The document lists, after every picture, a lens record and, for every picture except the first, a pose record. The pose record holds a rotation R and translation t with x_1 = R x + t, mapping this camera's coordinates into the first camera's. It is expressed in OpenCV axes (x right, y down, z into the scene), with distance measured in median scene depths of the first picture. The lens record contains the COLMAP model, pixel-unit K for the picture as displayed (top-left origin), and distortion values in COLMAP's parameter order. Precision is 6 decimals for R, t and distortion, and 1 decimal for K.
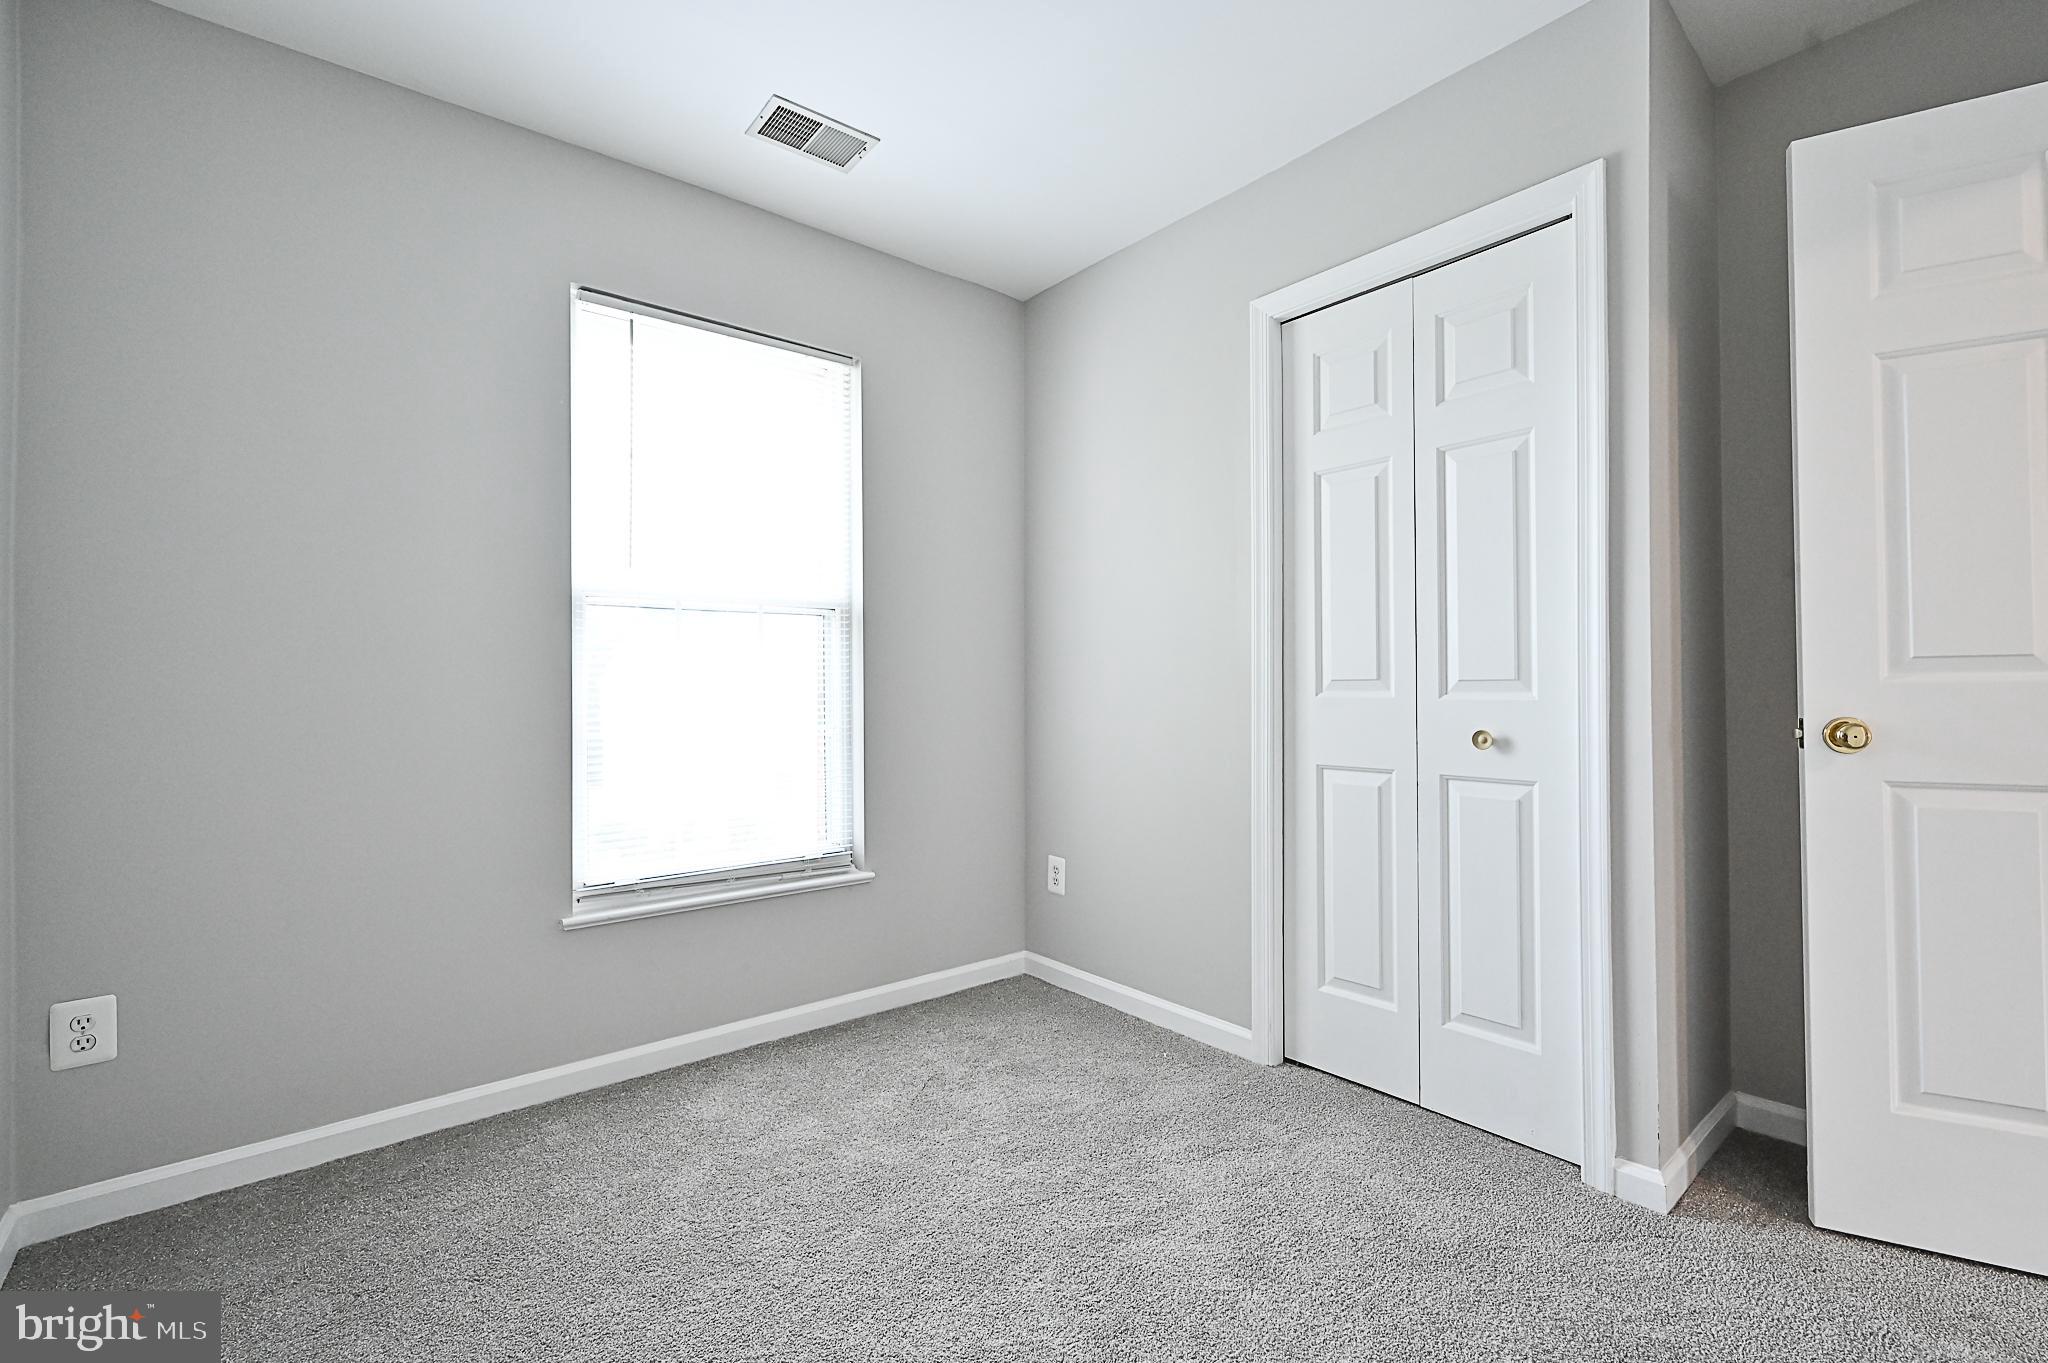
lens RADIAL K [[878.0, 0, 1030.7], [0, 878.0, 688.0], [0, 0, 1]] dist [-0.000356, 0.001204]
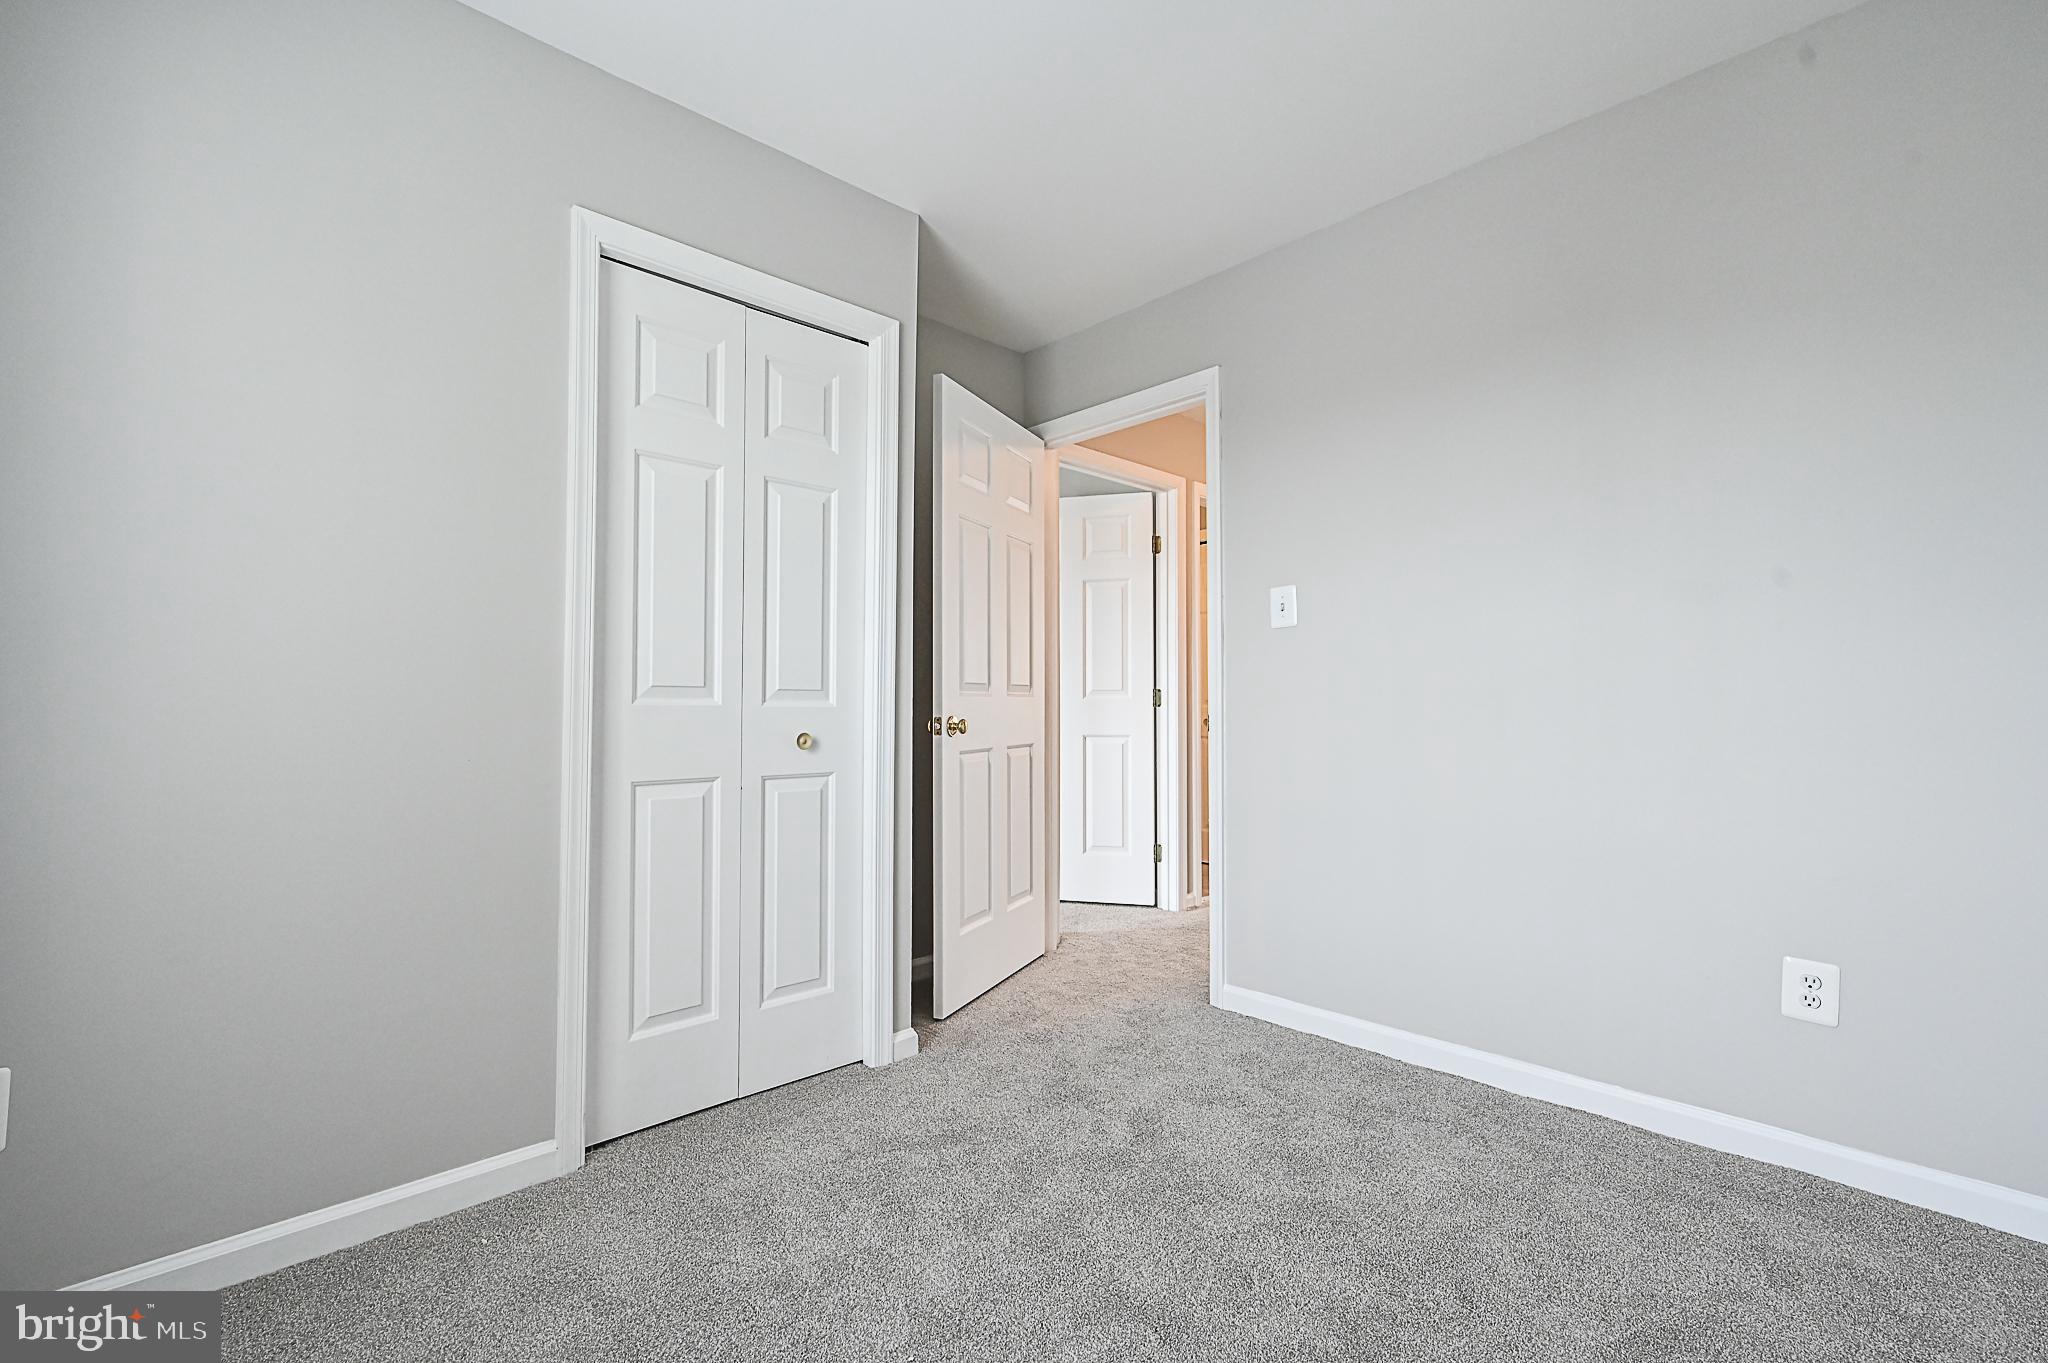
lens RADIAL K [[878.0, 0, 1017.8], [0, 878.0, 667.8], [0, 0, 1]] dist [-0.000356, 0.001204]
pose [[-0.040269, 0.033931, 0.998613, -0.602844], [-0.014922, 0.999291, -0.034556, -0.002044], [-0.999077, -0.016292, -0.039734, 0.692790]]
